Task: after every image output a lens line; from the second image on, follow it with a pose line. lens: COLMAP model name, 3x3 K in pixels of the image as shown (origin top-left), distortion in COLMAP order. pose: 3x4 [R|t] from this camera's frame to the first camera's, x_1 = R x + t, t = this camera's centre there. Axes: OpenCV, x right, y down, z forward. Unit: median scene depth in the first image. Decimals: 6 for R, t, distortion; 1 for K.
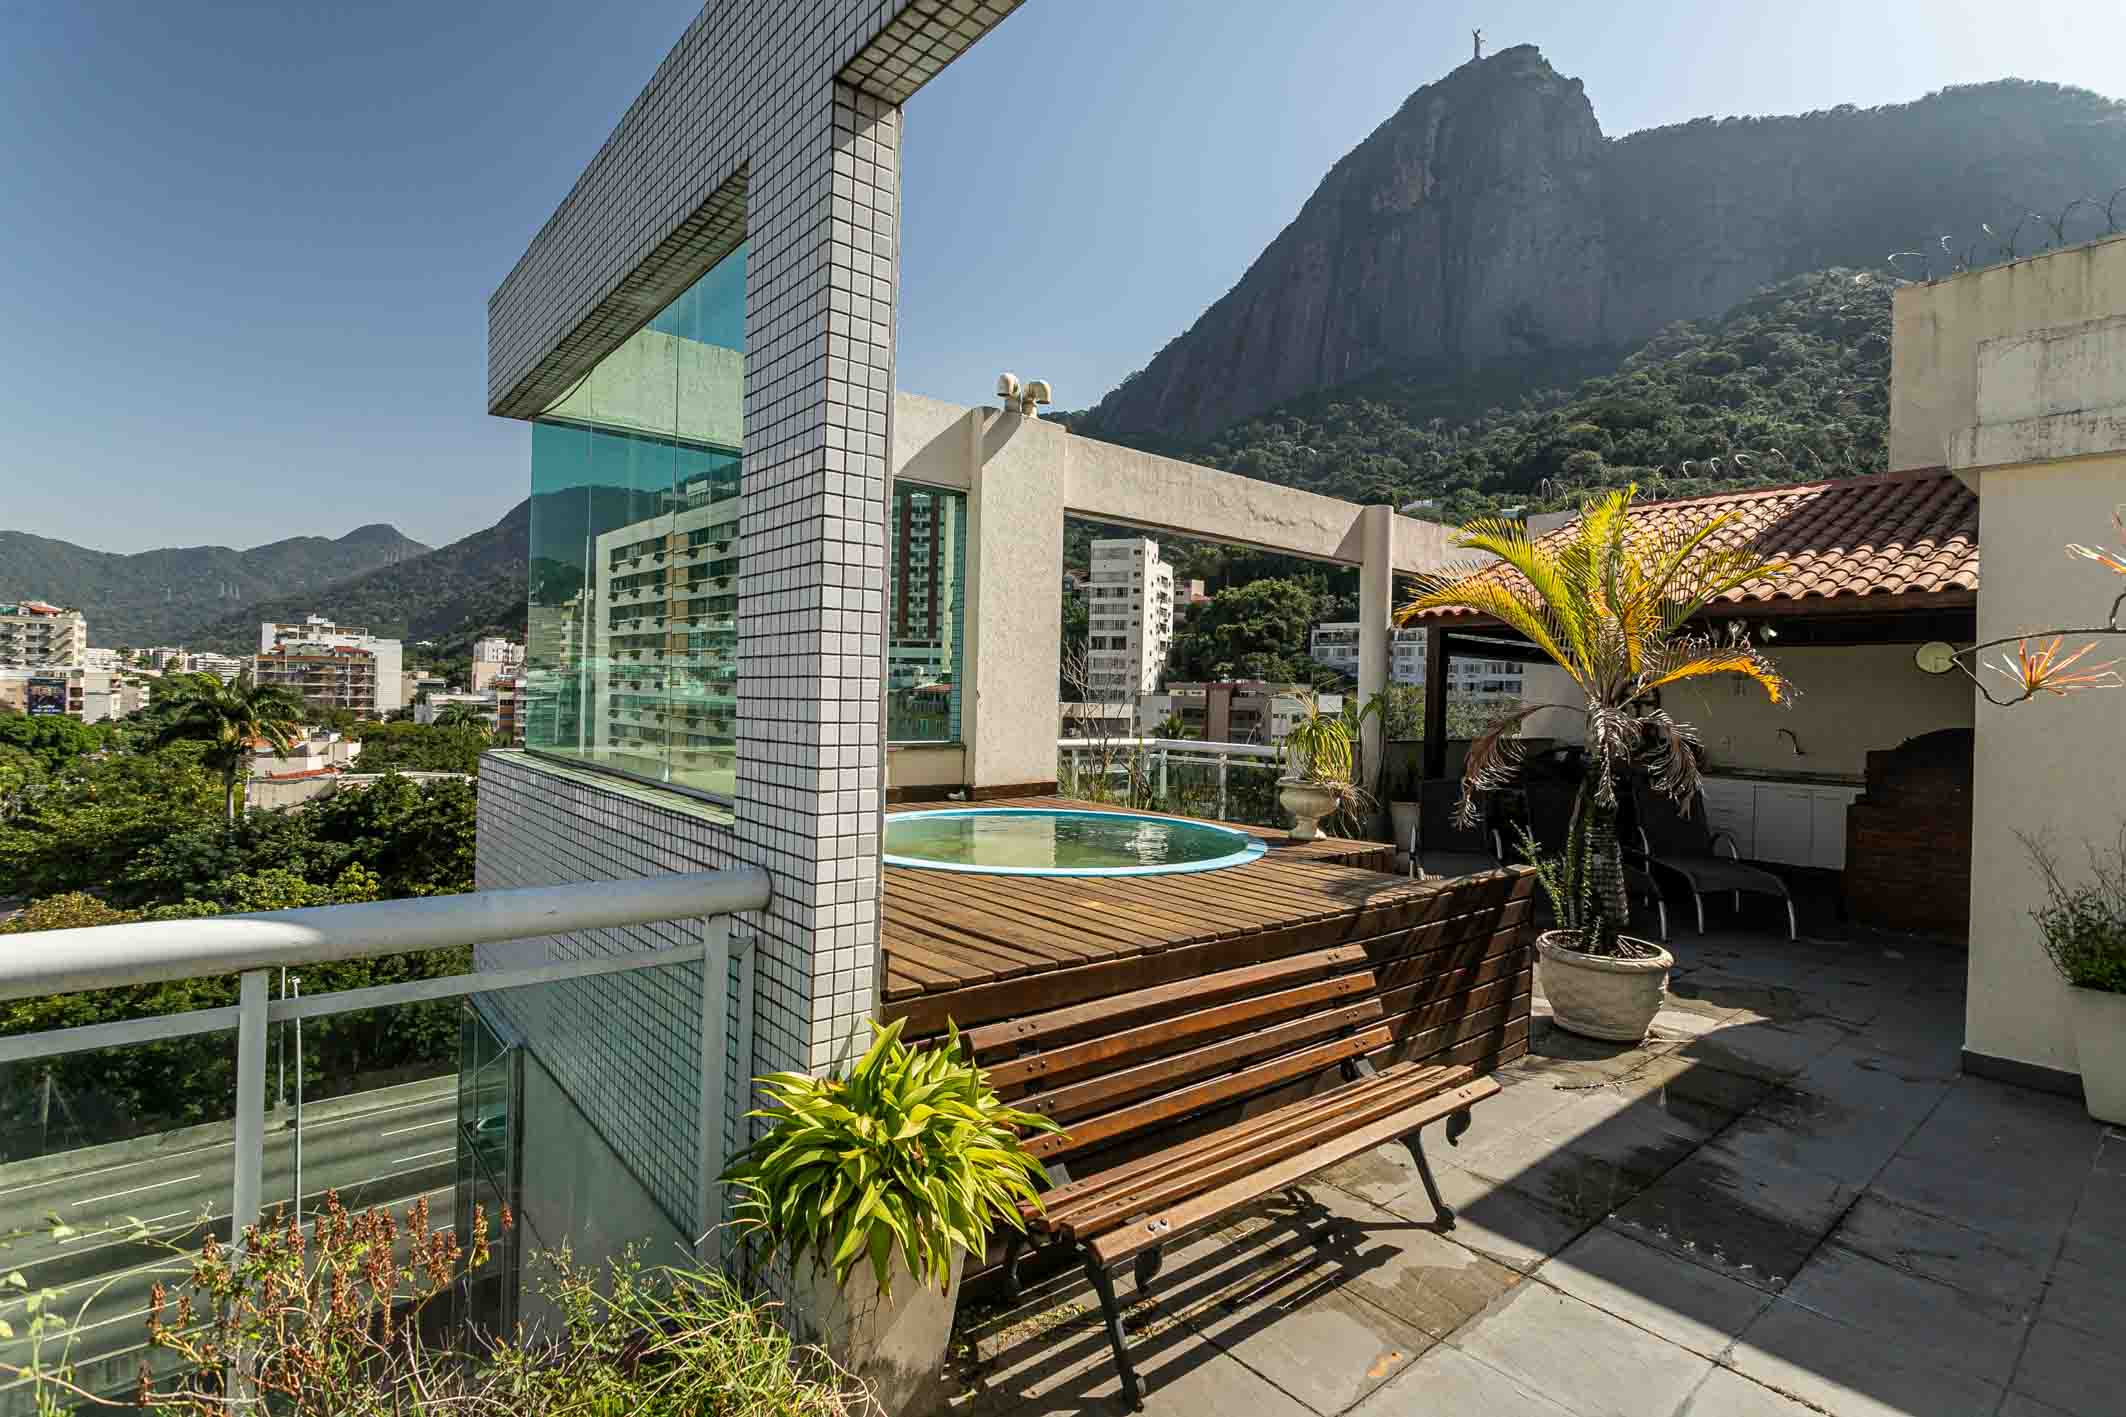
lens RADIAL K [[1007.1, 0, 1061.0], [0, 1007.1, 701.4], [0, 0, 1]] dist [0.005923, 0.000734]
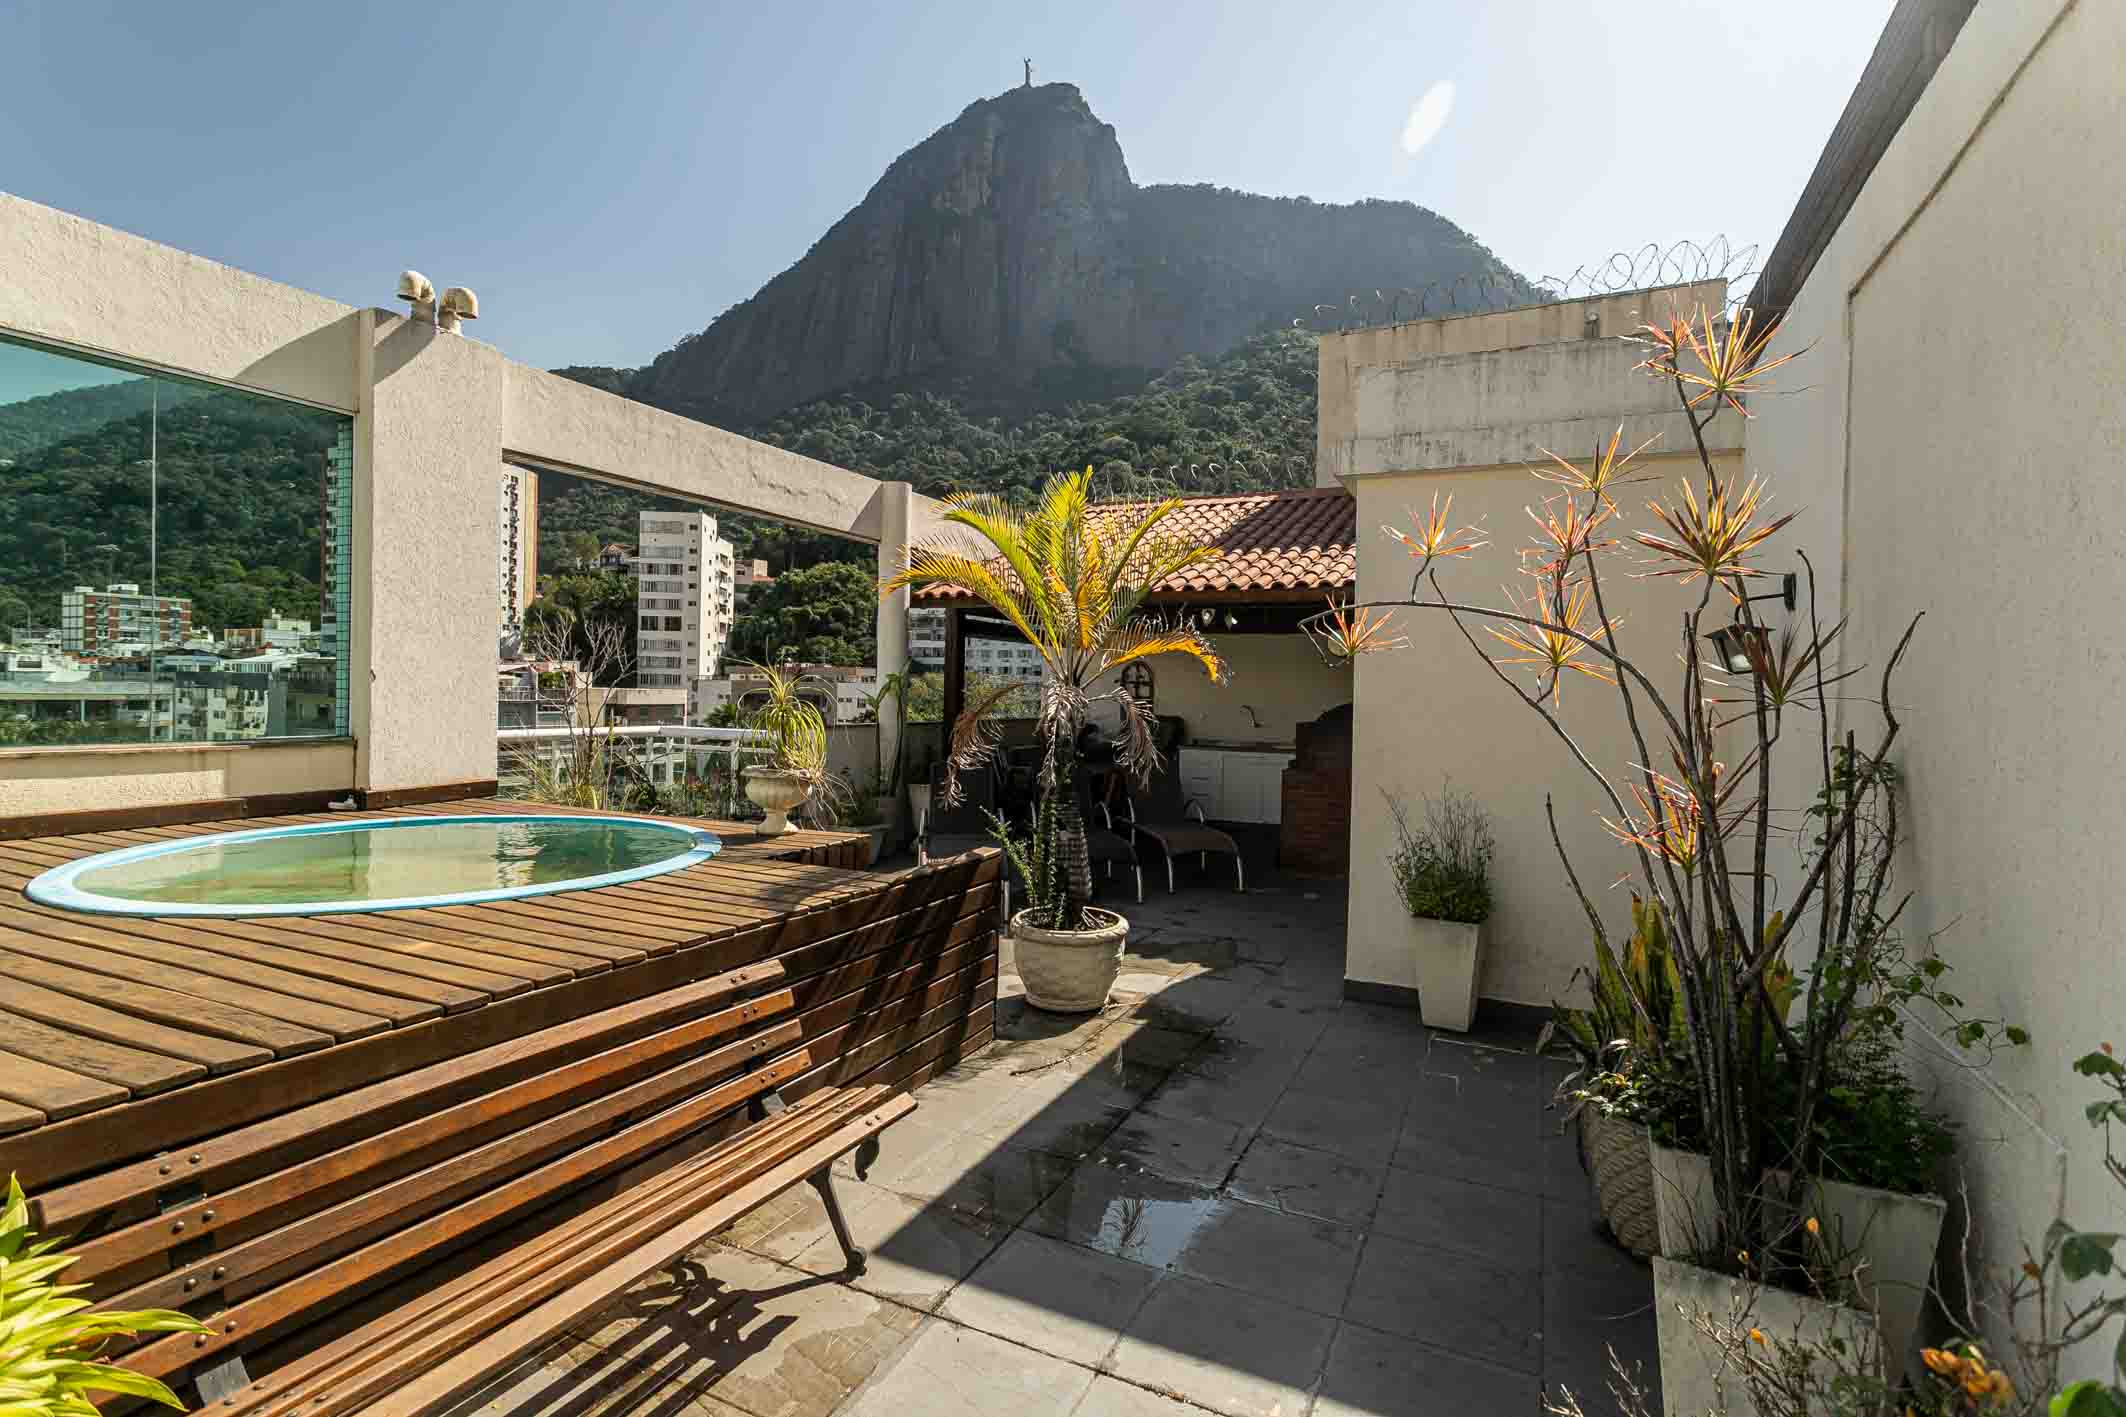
lens RADIAL K [[1006.7, 0, 1066.8], [0, 1006.7, 699.4], [0, 0, 1]] dist [0.004830, 0.000594]
pose [[0.910830, -0.011644, 0.412617, 0.085116], [0.006029, 0.999871, 0.014907, 0.003684], [-0.412737, -0.011090, 0.910783, 0.057008]]
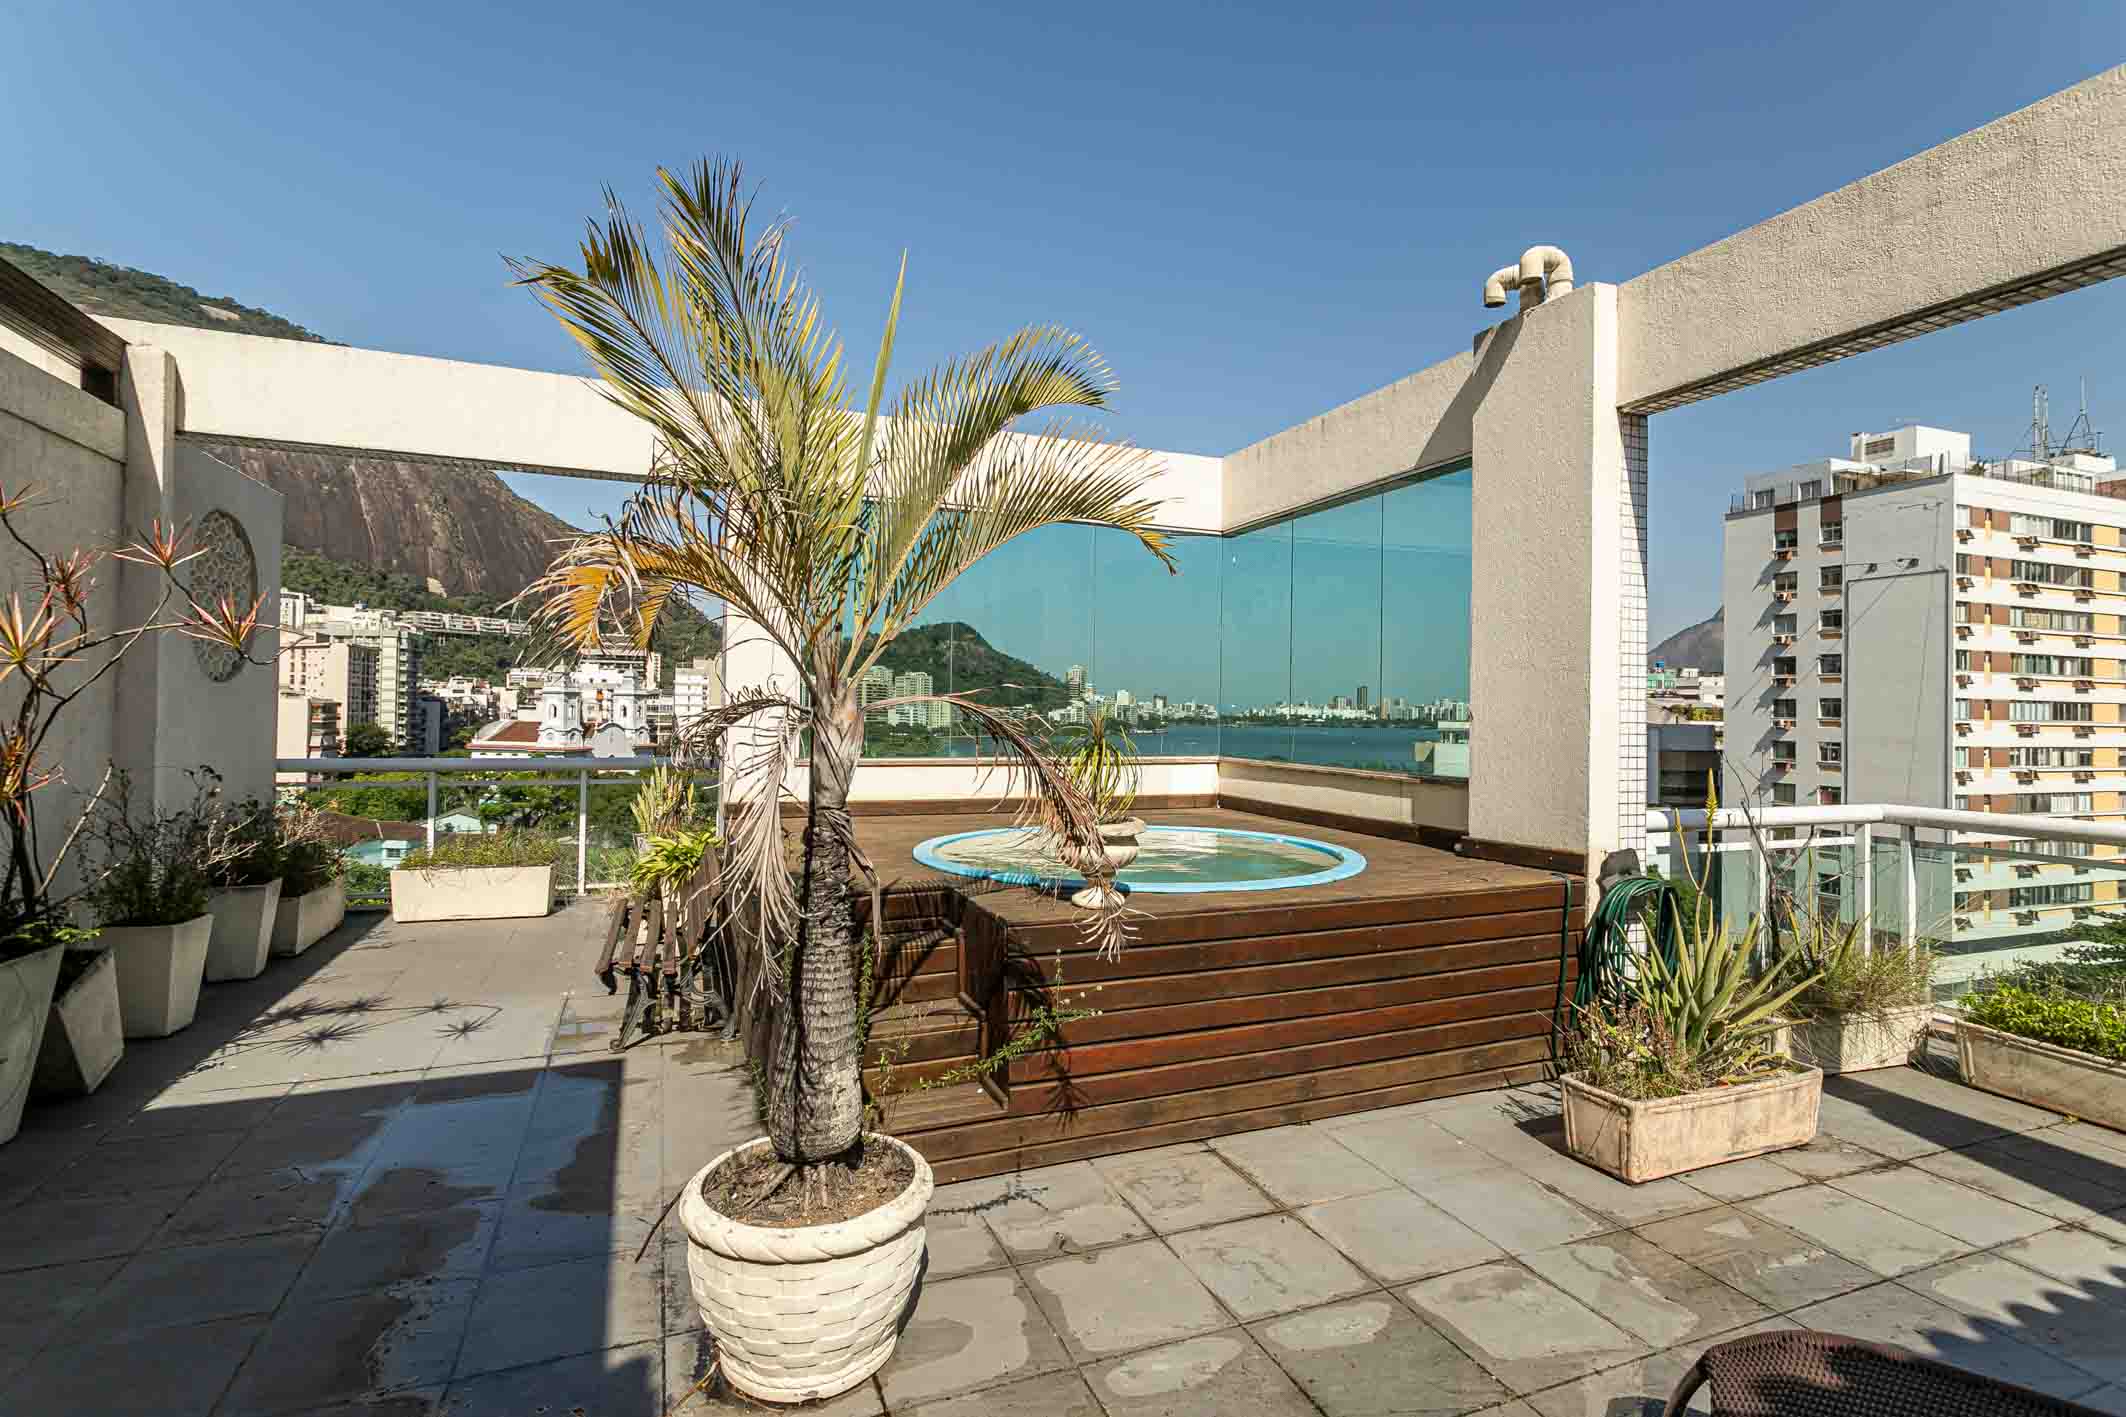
lens RADIAL K [[1006.5, 0, 1065.9], [0, 1006.5, 702.4], [0, 0, 1]] dist [0.002344, 0.000287]
pose [[-0.306766, -0.037907, -0.951030, 0.717438], [-0.028807, 0.999119, -0.030532, 0.014158], [0.951349, 0.018030, -0.307587, 0.927454]]
